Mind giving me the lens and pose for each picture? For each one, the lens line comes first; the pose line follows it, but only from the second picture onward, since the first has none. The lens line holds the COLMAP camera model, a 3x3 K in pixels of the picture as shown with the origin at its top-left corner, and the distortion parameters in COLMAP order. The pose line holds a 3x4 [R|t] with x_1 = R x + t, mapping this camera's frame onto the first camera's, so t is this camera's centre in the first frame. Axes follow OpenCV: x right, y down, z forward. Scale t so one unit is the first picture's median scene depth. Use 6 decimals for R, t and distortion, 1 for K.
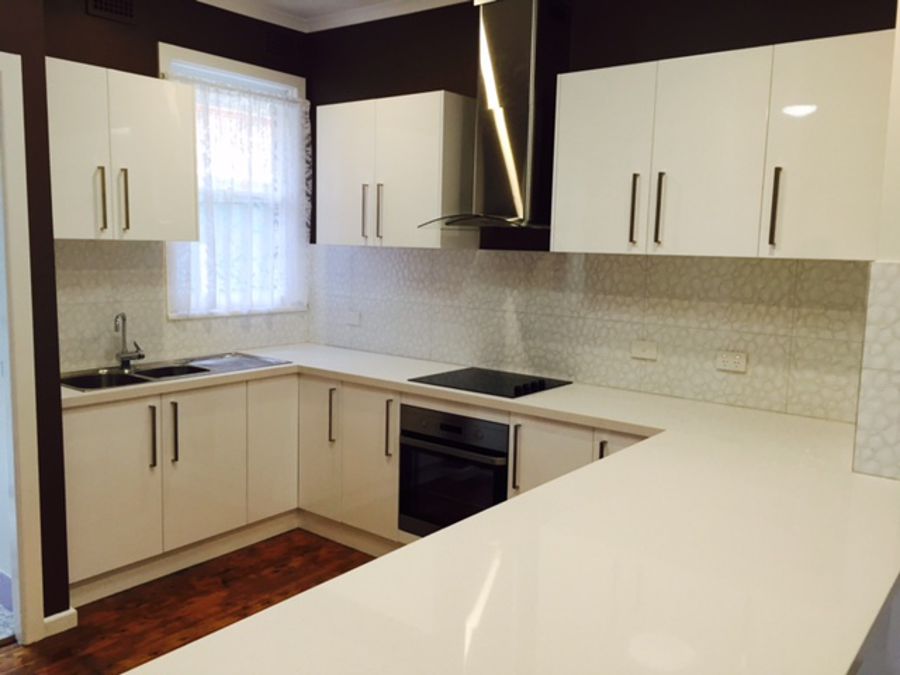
lens RADIAL K [[765.5, 0, 451.9], [0, 765.5, 337.1], [0, 0, 1]] dist [0.043472, -0.010878]
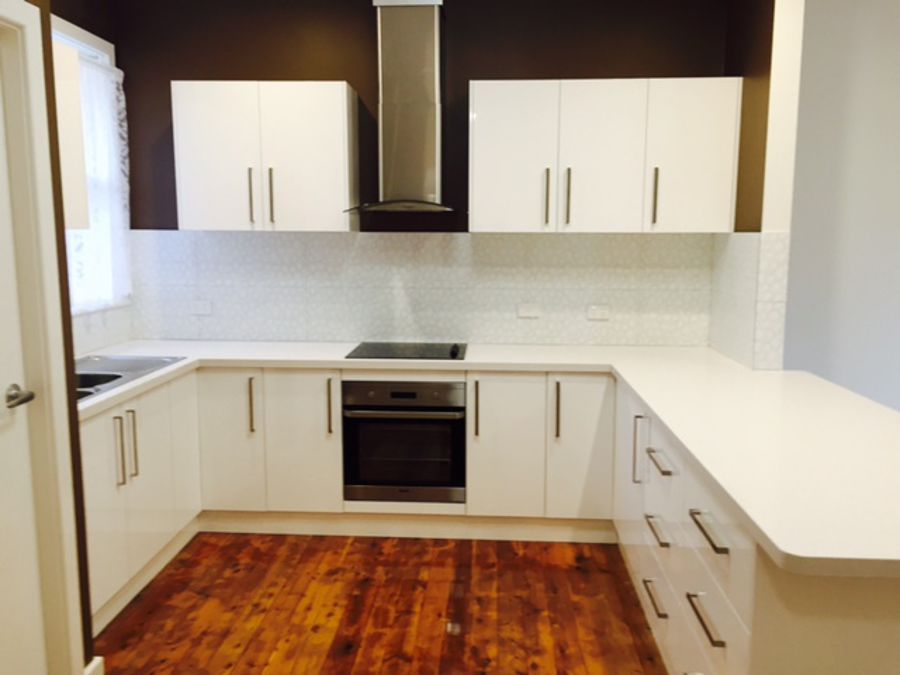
lens RADIAL K [[765.5, 0, 455.7], [0, 765.5, 336.7], [0, 0, 1]] dist [0.043472, -0.010878]
pose [[0.817540, -0.100987, 0.566948, -0.515494], [0.086109, 0.994873, 0.053041, -0.015269], [-0.569397, 0.005457, 0.822044, 0.046513]]
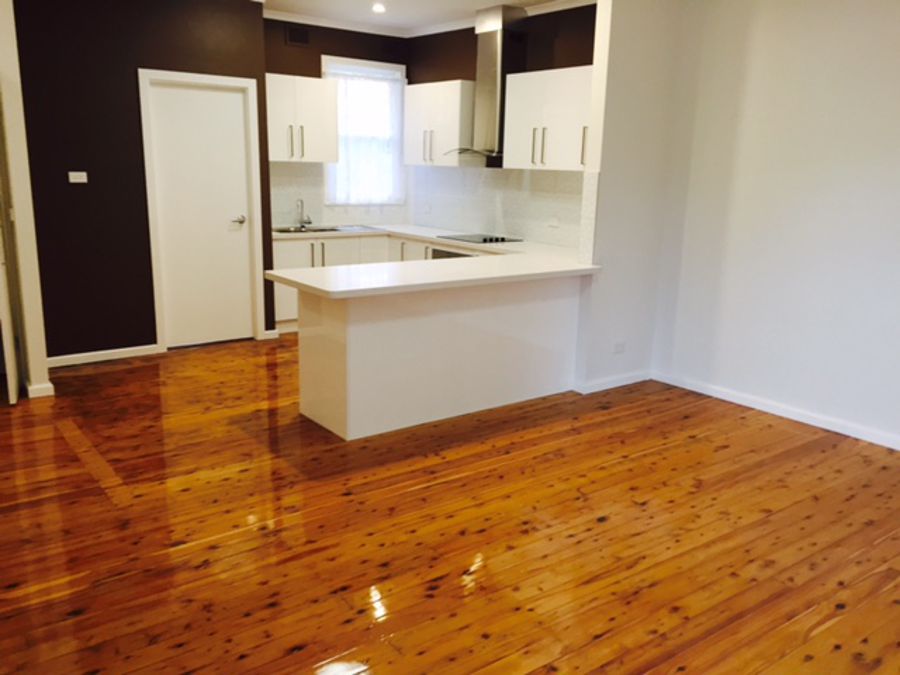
lens RADIAL K [[765.5, 0, 452.7], [0, 765.5, 336.0], [0, 0, 1]] dist [0.043472, -0.010878]
pose [[0.968395, 0.057025, -0.242816, 0.452087], [-0.034269, 0.994701, 0.096932, 0.114280], [0.247057, -0.085547, 0.965217, -0.844294]]
